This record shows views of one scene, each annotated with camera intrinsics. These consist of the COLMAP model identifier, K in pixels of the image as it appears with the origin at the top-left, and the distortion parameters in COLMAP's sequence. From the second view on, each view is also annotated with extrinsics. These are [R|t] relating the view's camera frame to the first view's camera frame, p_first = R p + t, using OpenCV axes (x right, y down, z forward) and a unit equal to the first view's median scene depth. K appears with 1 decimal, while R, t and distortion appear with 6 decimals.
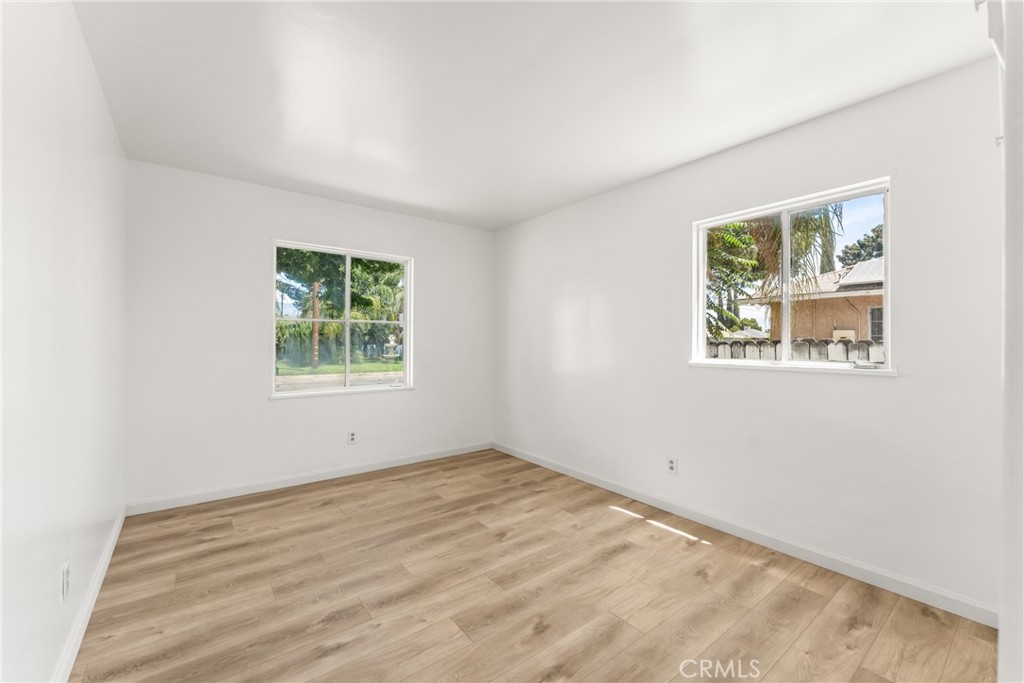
lens RADIAL K [[417.9, 0, 507.0], [0, 417.9, 341.3], [0, 0, 1]] dist [-0.003500, 0.000095]
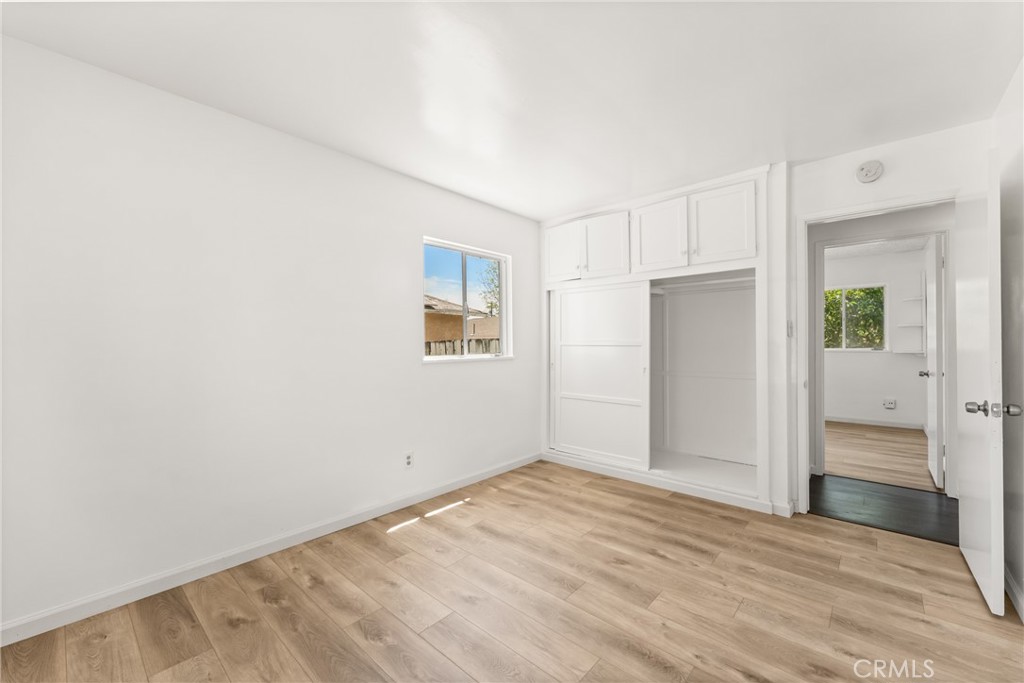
lens RADIAL K [[417.9, 0, 506.1], [0, 417.9, 340.5], [0, 0, 1]] dist [-0.003500, 0.000095]
pose [[-0.188858, -0.000461, 0.982004, -0.805642], [0.003304, 0.999994, 0.001105, -0.003912], [-0.981999, 0.003453, -0.188856, 1.137640]]
